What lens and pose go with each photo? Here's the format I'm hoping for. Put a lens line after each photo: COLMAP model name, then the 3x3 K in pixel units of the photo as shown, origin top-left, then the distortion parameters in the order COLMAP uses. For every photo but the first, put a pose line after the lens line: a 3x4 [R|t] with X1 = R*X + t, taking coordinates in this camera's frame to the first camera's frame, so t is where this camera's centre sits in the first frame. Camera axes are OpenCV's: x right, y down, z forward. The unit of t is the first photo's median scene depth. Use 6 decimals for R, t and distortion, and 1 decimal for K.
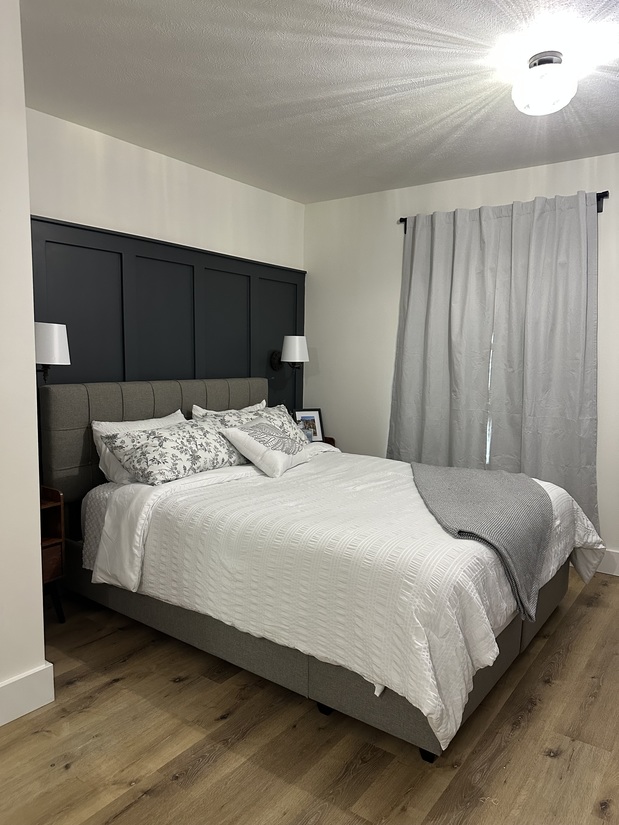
lens RADIAL K [[581.8, 0, 309.0], [0, 581.8, 413.9], [0, 0, 1]] dist [0.025337, -0.036549]
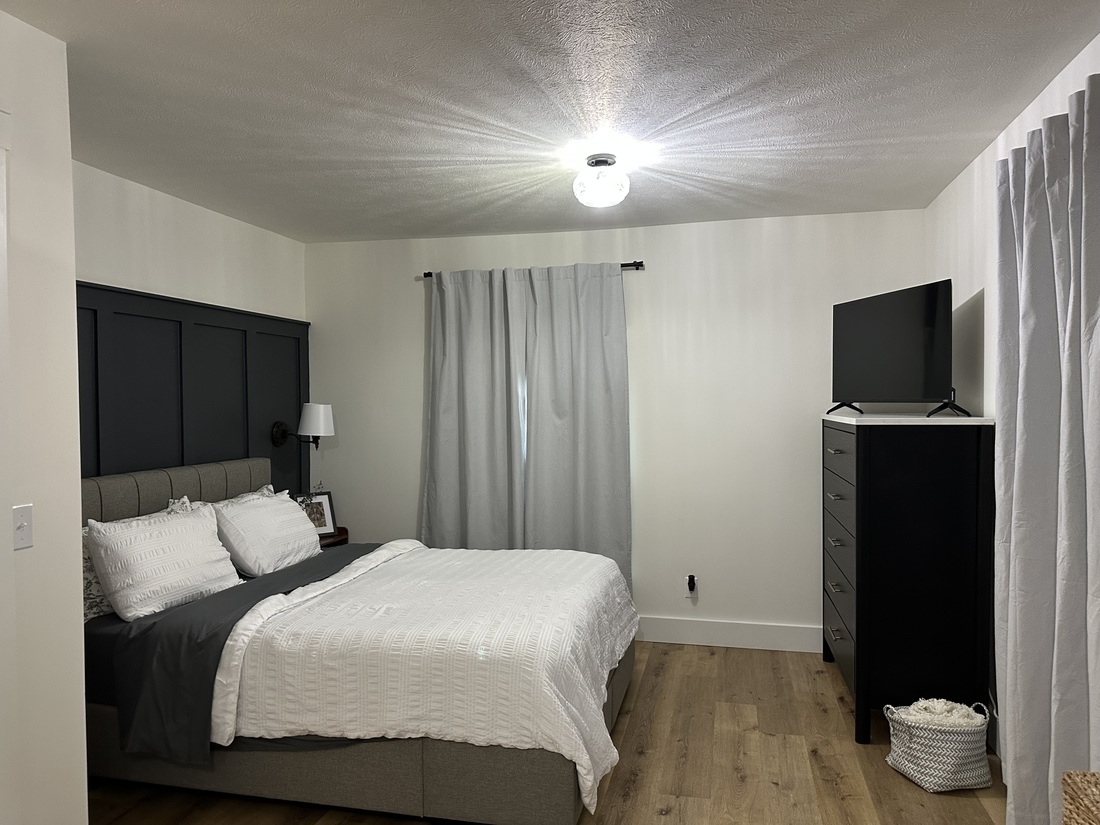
lens RADIAL K [[775.7, 0, 548.4], [0, 775.7, 413.4], [0, 0, 1]] dist [0.025337, -0.036549]
pose [[0.917976, -0.024815, 0.395858, -0.215332], [0.058673, 0.995556, -0.073653, -0.032733], [-0.392271, 0.090838, 0.915353, -0.189673]]
